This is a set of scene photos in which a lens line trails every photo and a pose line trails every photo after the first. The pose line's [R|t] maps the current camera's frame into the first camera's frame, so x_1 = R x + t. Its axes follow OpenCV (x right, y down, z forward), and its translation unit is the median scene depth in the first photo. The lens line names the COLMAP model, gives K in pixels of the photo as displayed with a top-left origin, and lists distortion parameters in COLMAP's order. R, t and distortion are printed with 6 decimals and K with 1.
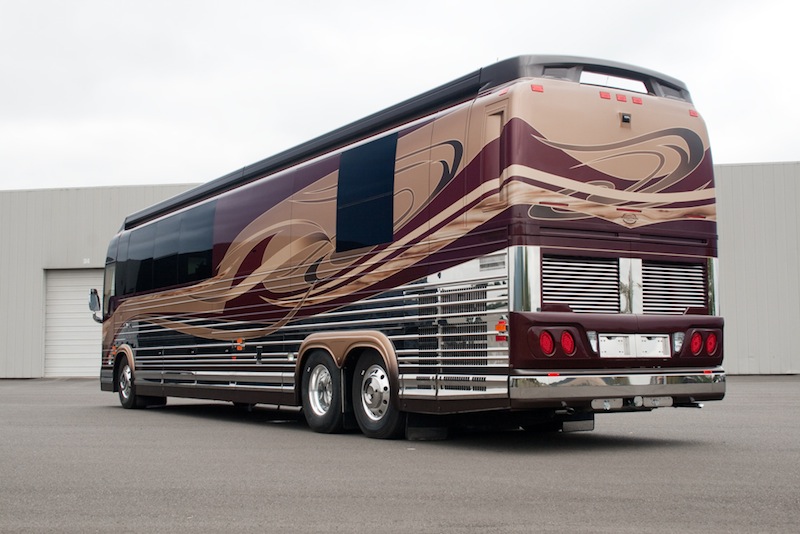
lens RADIAL K [[1054.1, 0, 400.0], [0, 1054.1, 267.0], [0, 0, 1]] dist [-0.035929, -0.022241]
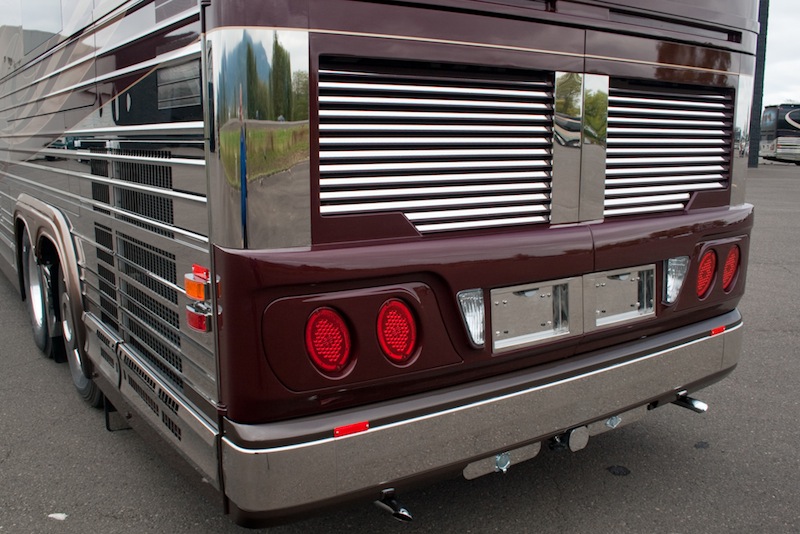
lens RADIAL K [[726.1, 0, 400.0], [0, 726.1, 267.0], [0, 0, 1]] dist [-0.075046, 0.004661]
pose [[0.997616, -0.004185, 0.068876, 0.126307], [-0.013886, 0.965561, 0.259808, -0.006808], [-0.067591, -0.260145, 0.963201, 0.685094]]
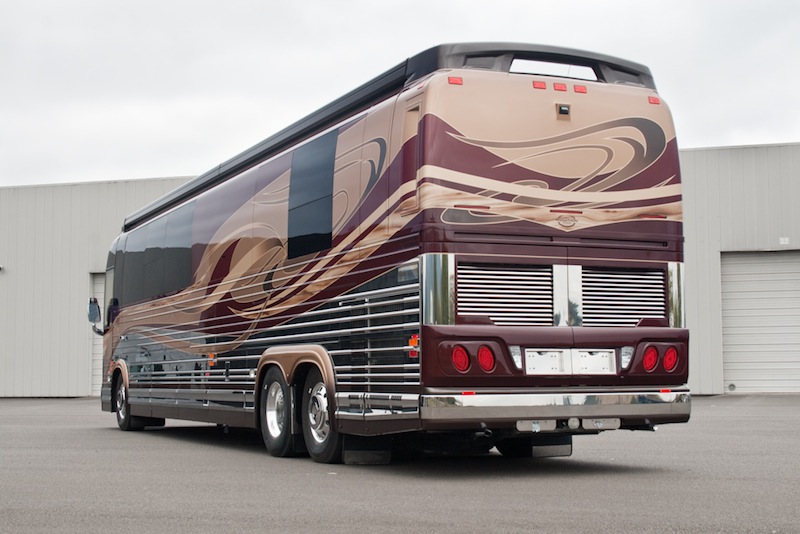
lens RADIAL K [[1258.8, 0, 400.0], [0, 1258.8, 267.0], [0, 0, 1]] dist [-0.004000, -0.000255]
pose [[0.993152, -0.009712, -0.116424, 0.186935], [0.009933, 0.999950, 0.001315, -0.008623], [0.116405, -0.002462, 0.993199, -0.084101]]
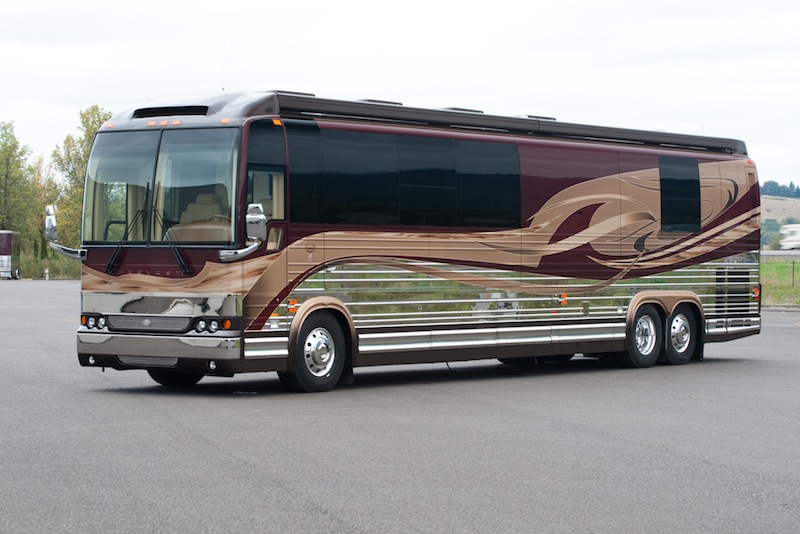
lens RADIAL K [[2215.4, 0, 400.0], [0, 2215.4, 267.0], [0, 0, 1]] dist [0.015132, -0.634083]
pose [[-0.390583, 0.003052, 0.920563, -2.882506], [-0.083430, 0.995762, -0.038700, 0.191860], [-0.916779, -0.091918, -0.388673, 2.737958]]
